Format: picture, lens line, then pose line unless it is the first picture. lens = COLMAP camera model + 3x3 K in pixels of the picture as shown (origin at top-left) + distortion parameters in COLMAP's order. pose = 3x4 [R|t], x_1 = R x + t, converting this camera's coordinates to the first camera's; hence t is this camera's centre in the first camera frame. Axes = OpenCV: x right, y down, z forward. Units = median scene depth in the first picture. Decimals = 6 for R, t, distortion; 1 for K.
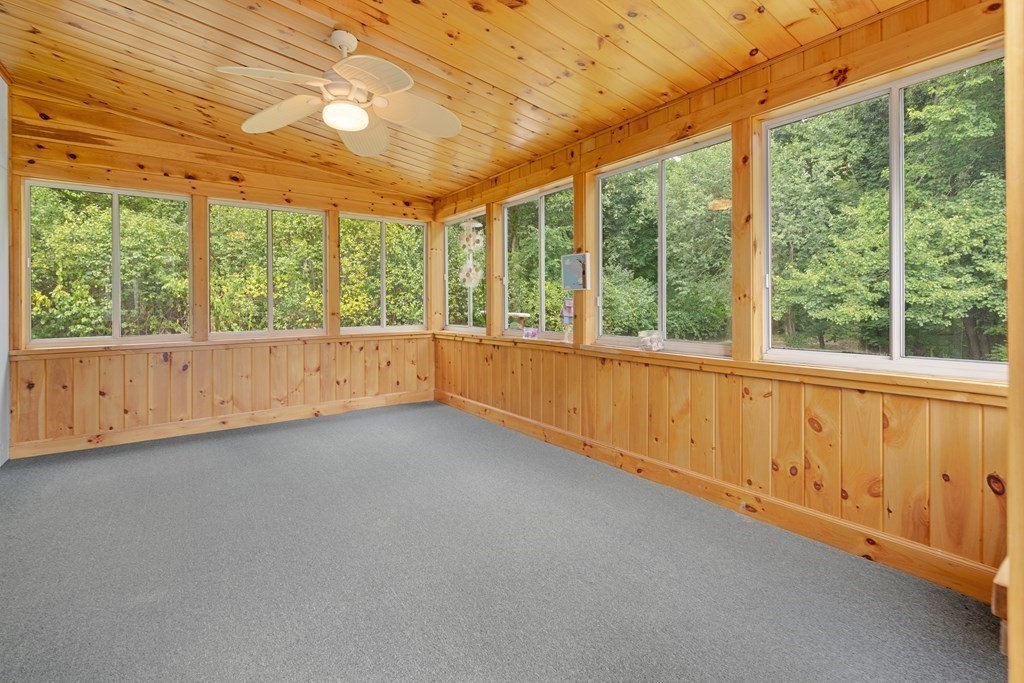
lens RADIAL K [[463.6, 0, 514.4], [0, 463.6, 305.6], [0, 0, 1]] dist [0.000075, -0.000057]
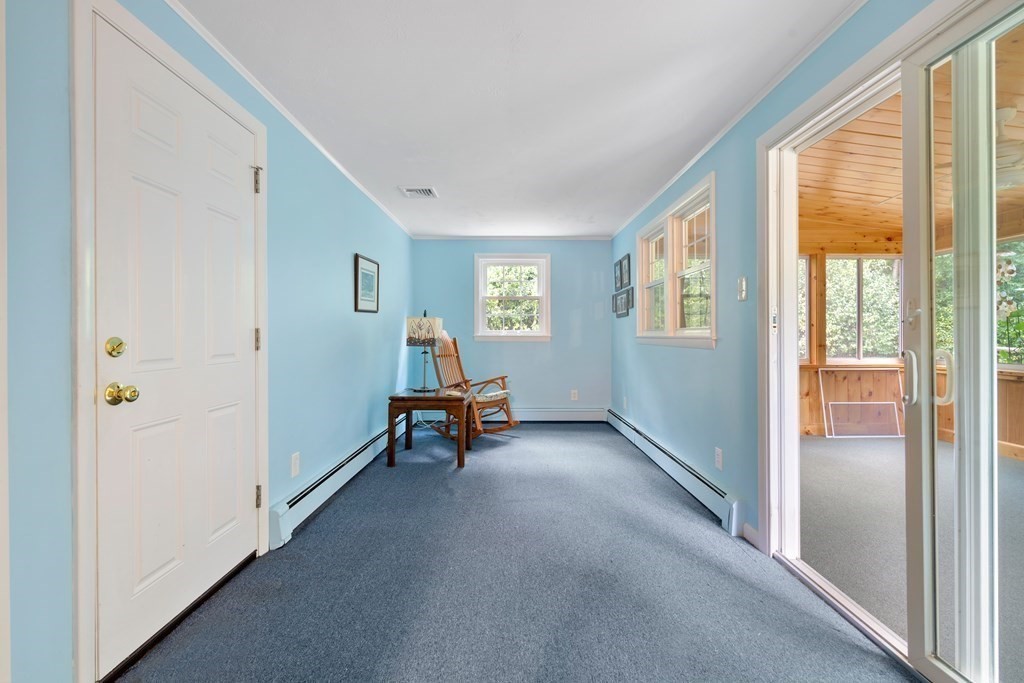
lens RADIAL K [[449.0, 0, 514.0], [0, 449.0, 335.8], [0, 0, 1]] dist [-0.000728, -0.000145]
pose [[0.815868, 0.007396, -0.578191, -0.445514], [-0.004749, 0.999970, 0.006090, -0.011639], [0.578218, -0.002223, 0.815879, -0.382190]]
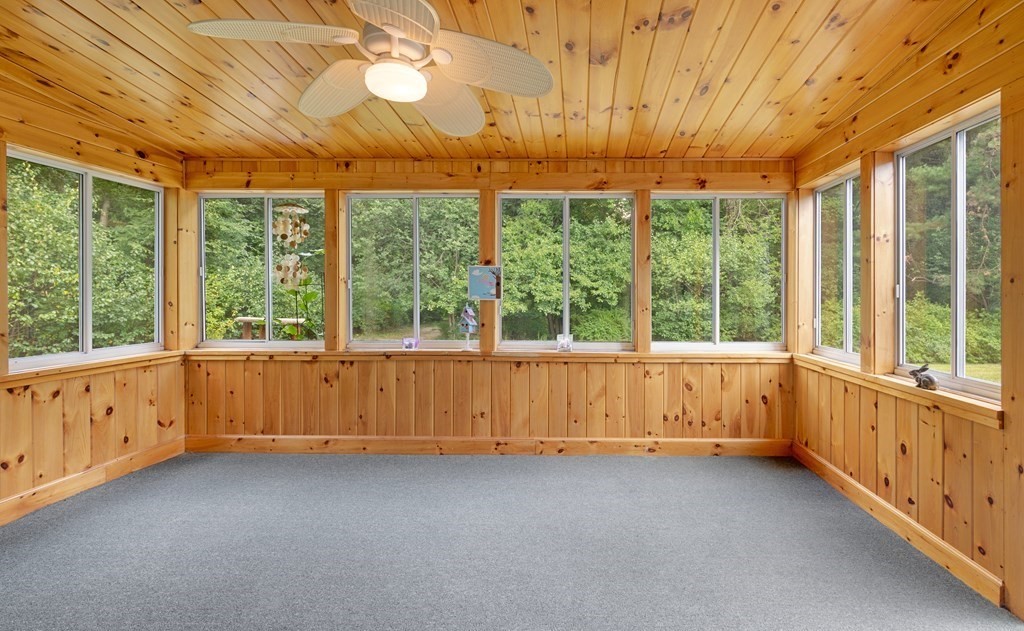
lens RADIAL K [[438.1, 0, 583.3], [0, 438.1, 296.9], [0, 0, 1]] dist [-0.000867, -0.000288]
pose [[0.592890, 0.004426, 0.805271, -0.474702], [-0.004987, 0.999986, -0.001825, -0.035048], [-0.805268, -0.002934, 0.592904, 0.206783]]
